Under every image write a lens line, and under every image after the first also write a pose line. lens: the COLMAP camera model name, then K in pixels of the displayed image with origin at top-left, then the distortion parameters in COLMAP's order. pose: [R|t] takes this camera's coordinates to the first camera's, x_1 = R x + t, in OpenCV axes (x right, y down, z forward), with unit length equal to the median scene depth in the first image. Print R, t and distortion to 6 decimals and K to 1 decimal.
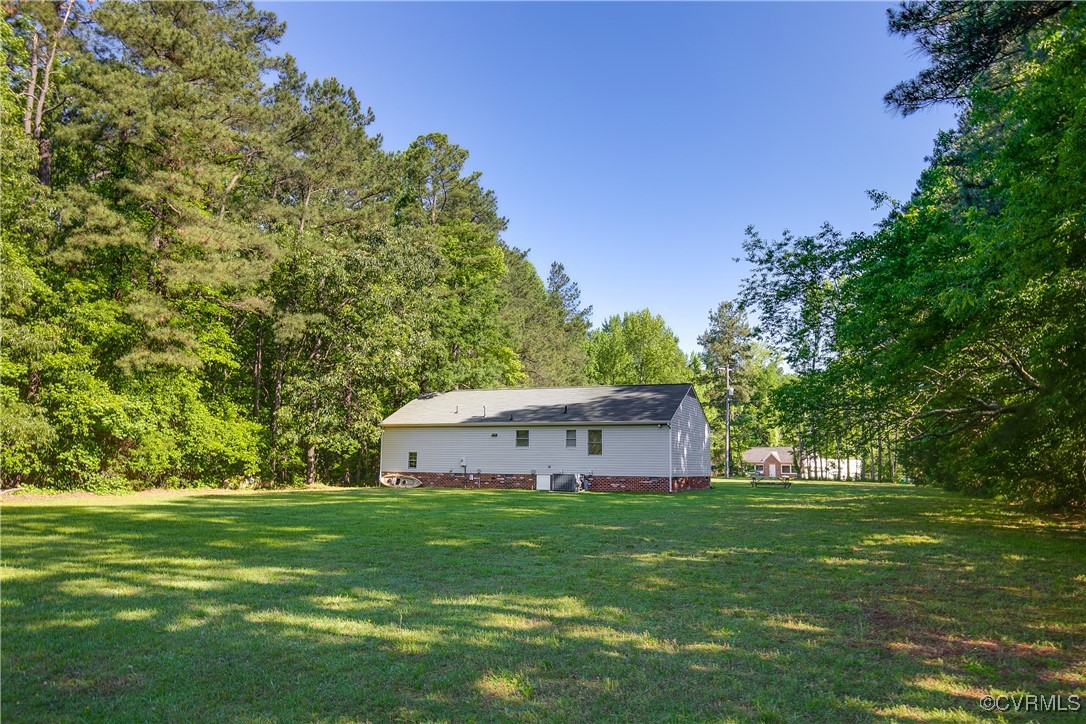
lens RADIAL K [[759.9, 0, 539.0], [0, 759.9, 356.8], [0, 0, 1]] dist [0.027782, 0.002789]
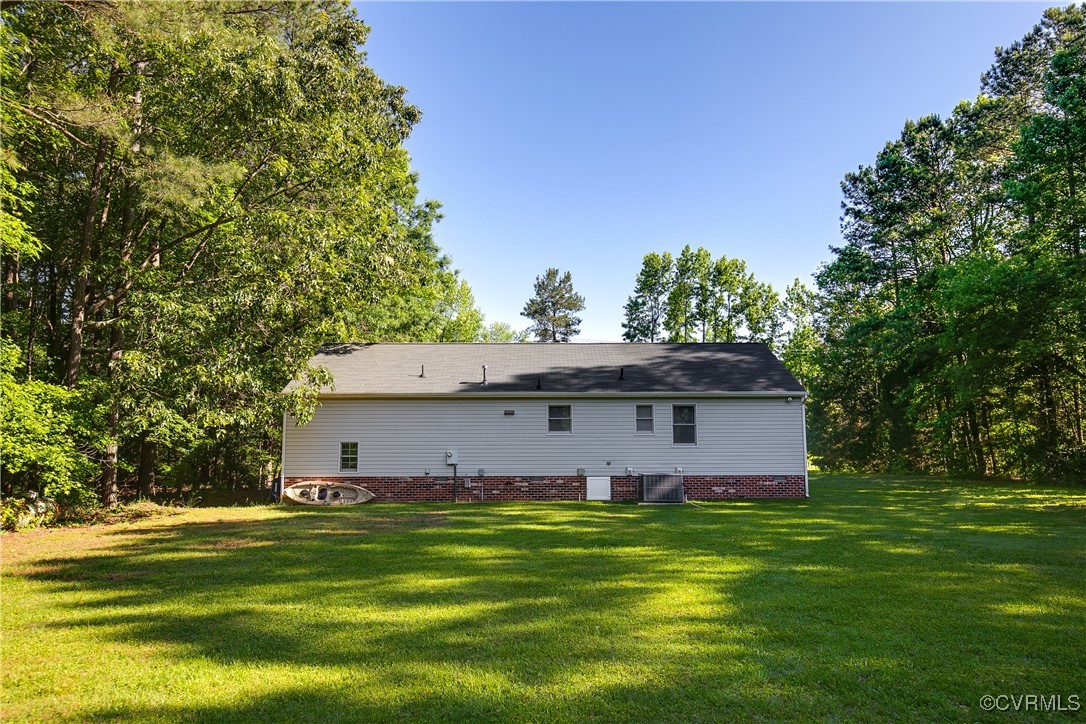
lens RADIAL K [[756.1, 0, 535.7], [0, 756.1, 359.4], [0, 0, 1]] dist [0.024556, -0.002388]
pose [[0.906041, 0.034350, 0.421793, -0.294217], [-0.042629, 0.999039, 0.010210, 0.052514], [-0.421037, -0.027231, 0.906635, 0.437627]]
